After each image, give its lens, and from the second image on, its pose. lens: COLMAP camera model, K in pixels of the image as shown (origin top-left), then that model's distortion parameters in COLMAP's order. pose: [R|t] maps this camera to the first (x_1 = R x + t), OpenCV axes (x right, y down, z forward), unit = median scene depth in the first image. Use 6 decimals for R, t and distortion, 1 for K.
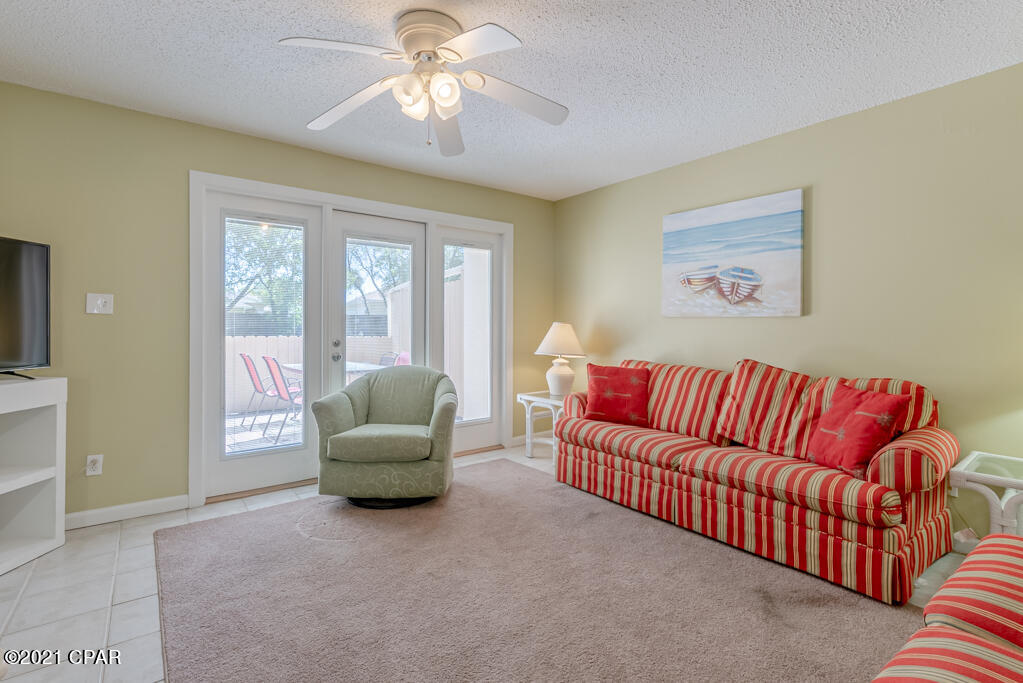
lens RADIAL K [[486.2, 0, 506.0], [0, 486.2, 322.5], [0, 0, 1]] dist [0.001417, 0.000212]
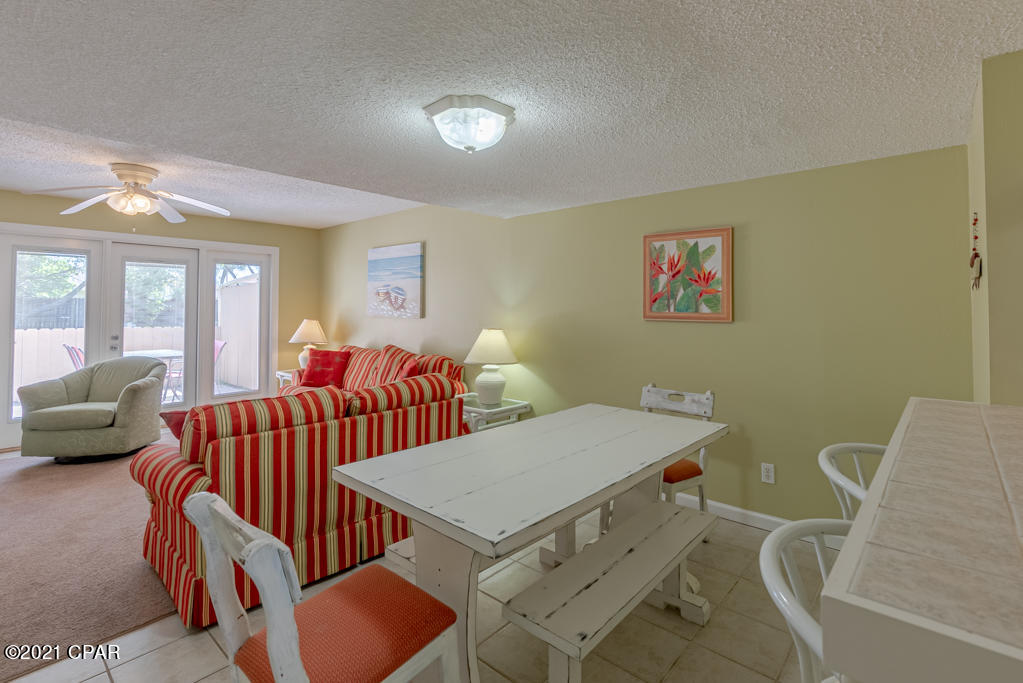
lens RADIAL K [[488.5, 0, 517.9], [0, 488.5, 294.3], [0, 0, 1]] dist [0.001765, 0.000258]
pose [[0.982404, 0.003671, 0.186734, 0.538298], [0.000319, 0.999772, -0.021333, -0.051597], [-0.186769, 0.021017, 0.982179, -0.614841]]
